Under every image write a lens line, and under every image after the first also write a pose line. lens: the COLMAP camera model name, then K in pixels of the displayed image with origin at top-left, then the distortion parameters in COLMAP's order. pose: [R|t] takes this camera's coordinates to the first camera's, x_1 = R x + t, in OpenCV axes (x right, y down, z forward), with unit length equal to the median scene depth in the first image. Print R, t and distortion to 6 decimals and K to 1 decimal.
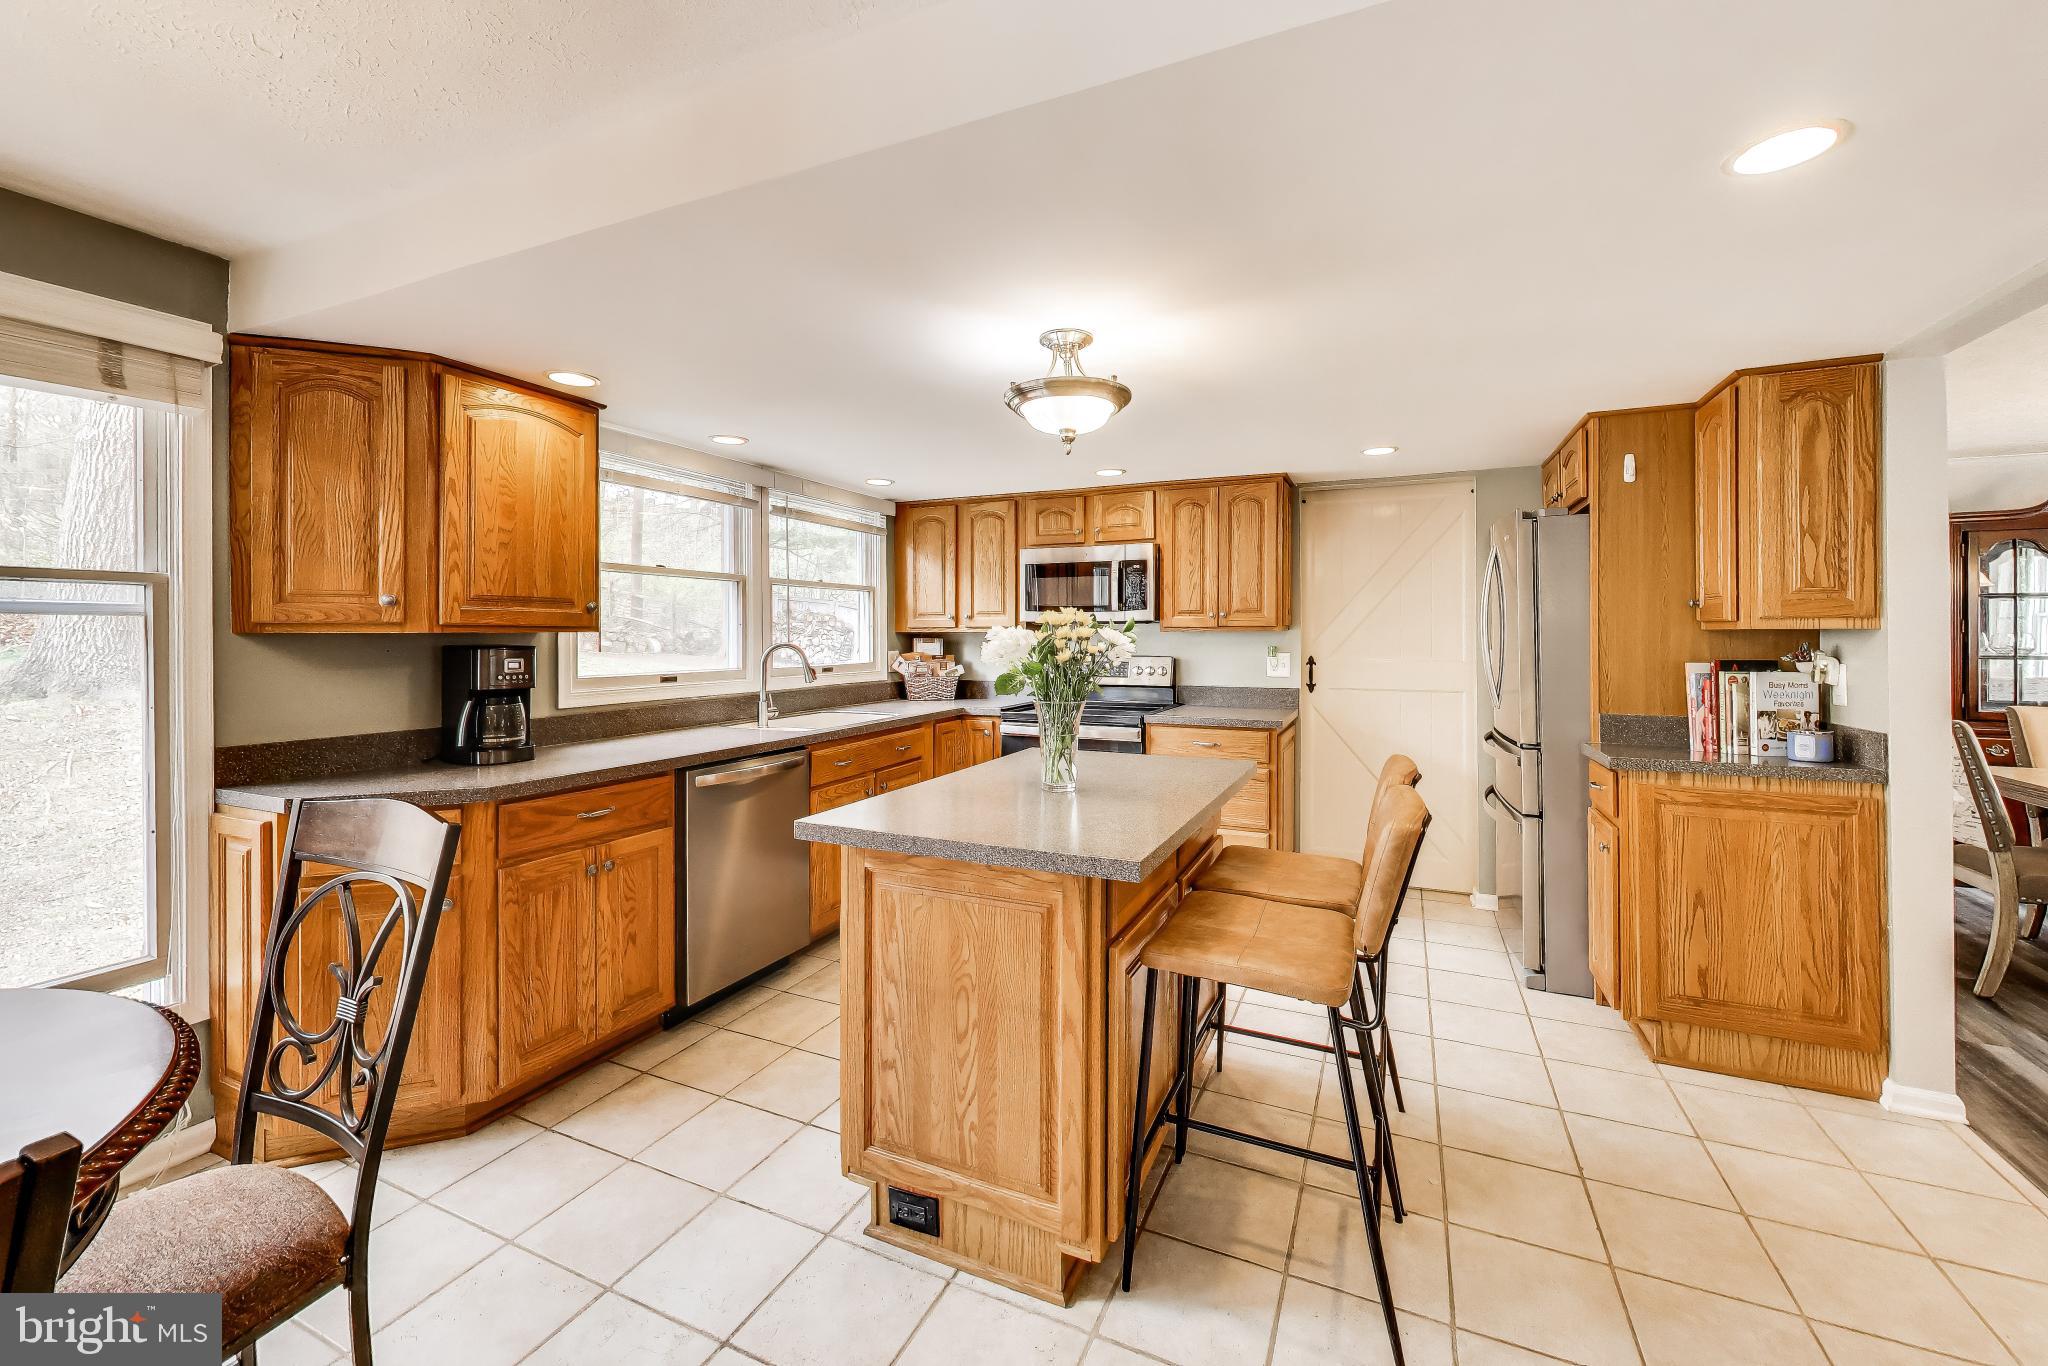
lens RADIAL K [[830.4, 0, 1027.4], [0, 830.4, 637.3], [0, 0, 1]] dist [0.002793, 0.000271]
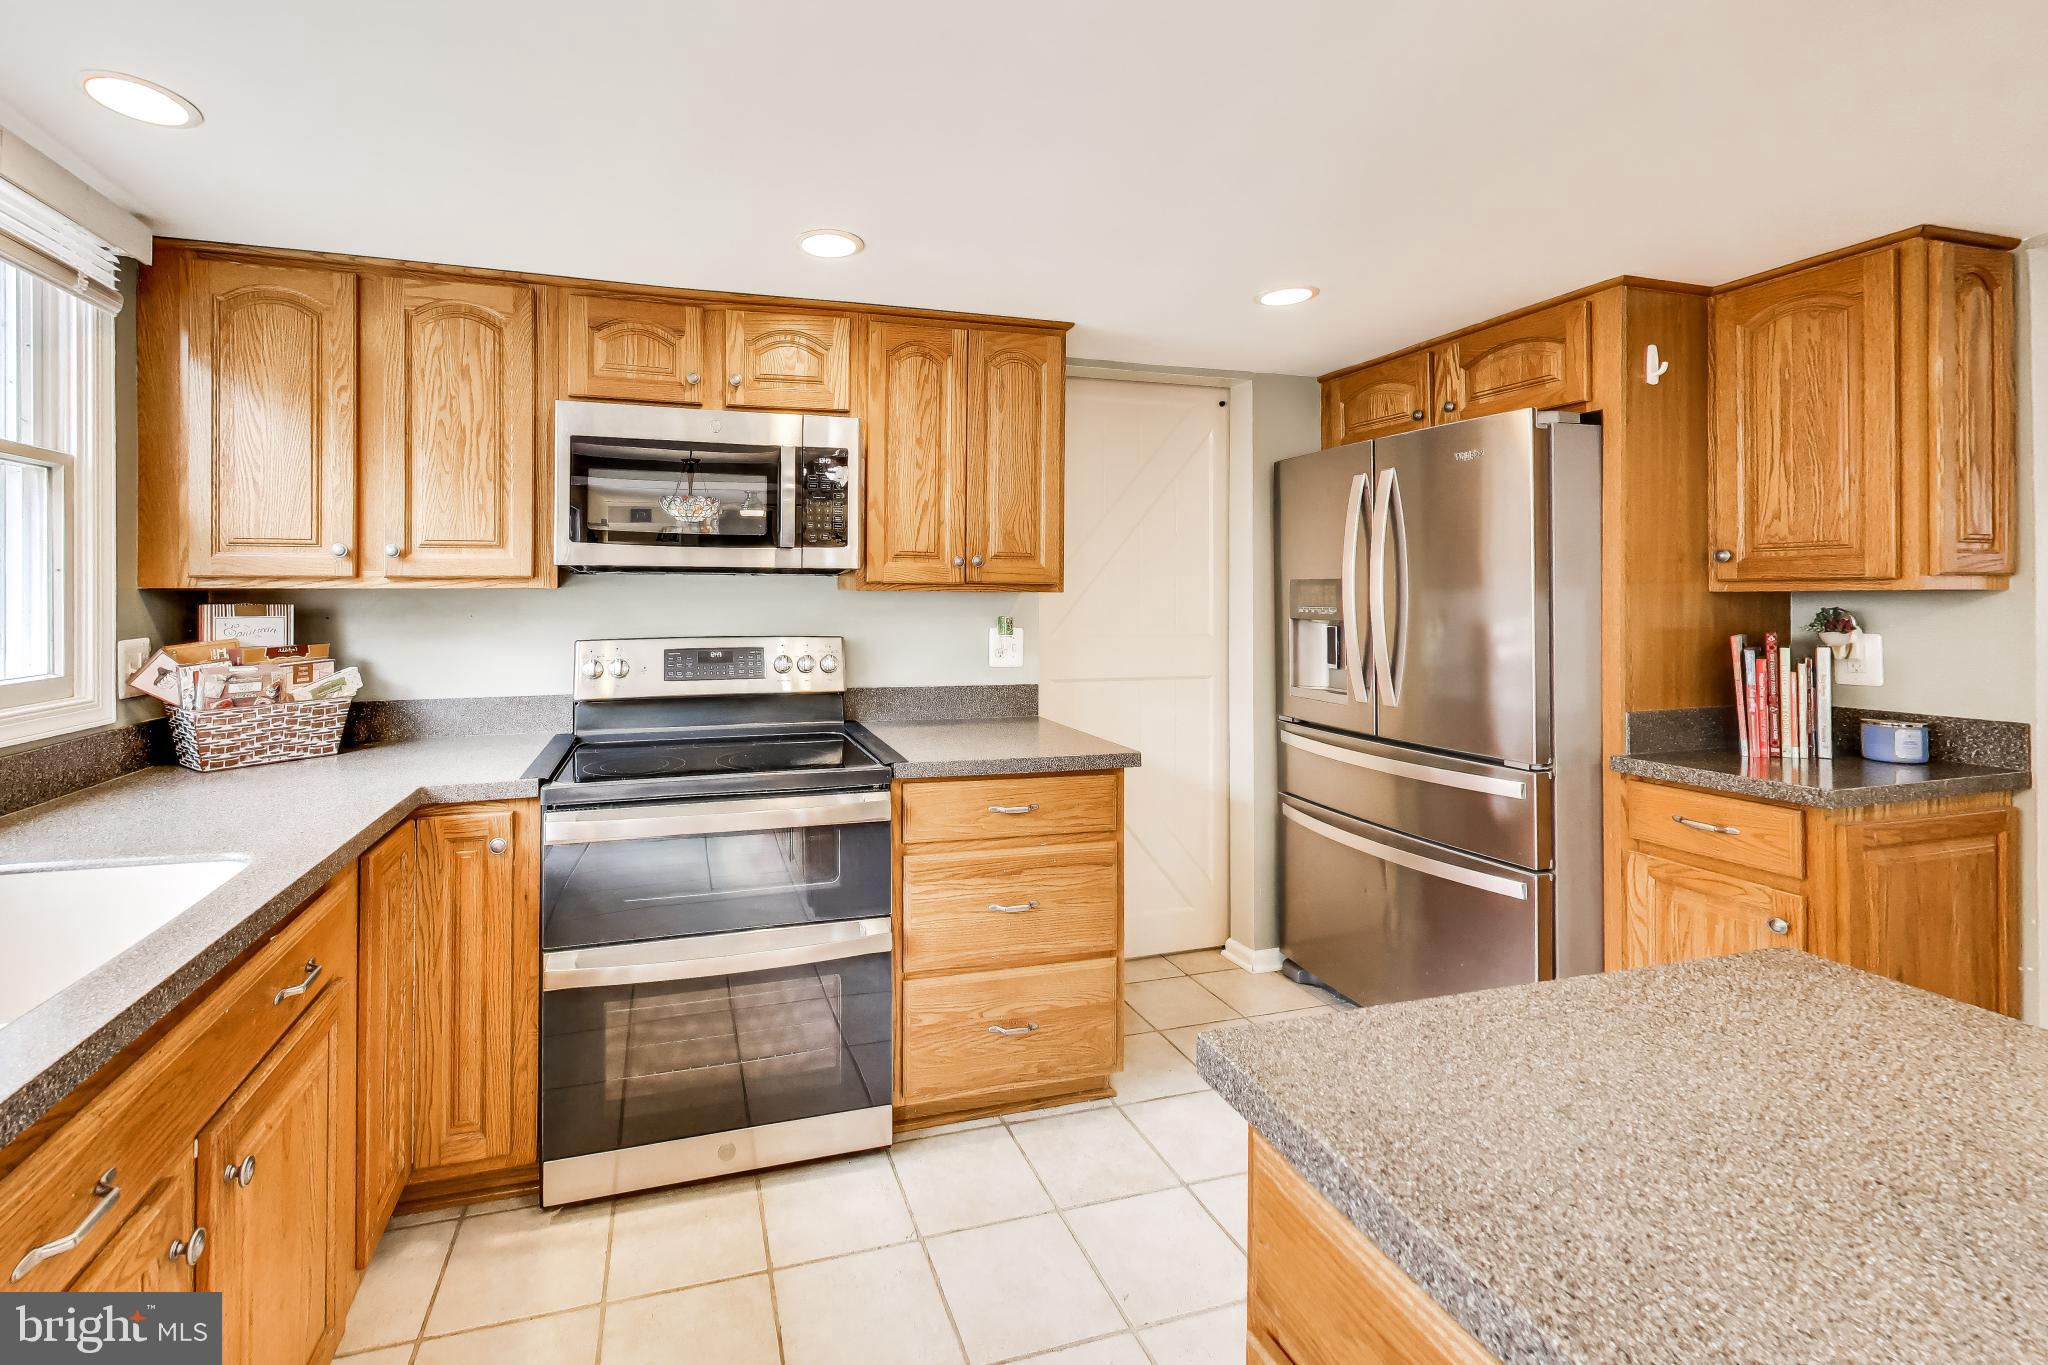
lens RADIAL K [[833.0, 0, 897.2], [0, 833.0, 597.8], [0, 0, 1]] dist [0.000184, 0.000163]
pose [[0.772162, 0.001877, 0.635423, -0.236810], [0.000316, 0.999994, -0.003338, -0.001084], [-0.635426, 0.002779, 0.772157, 0.881915]]
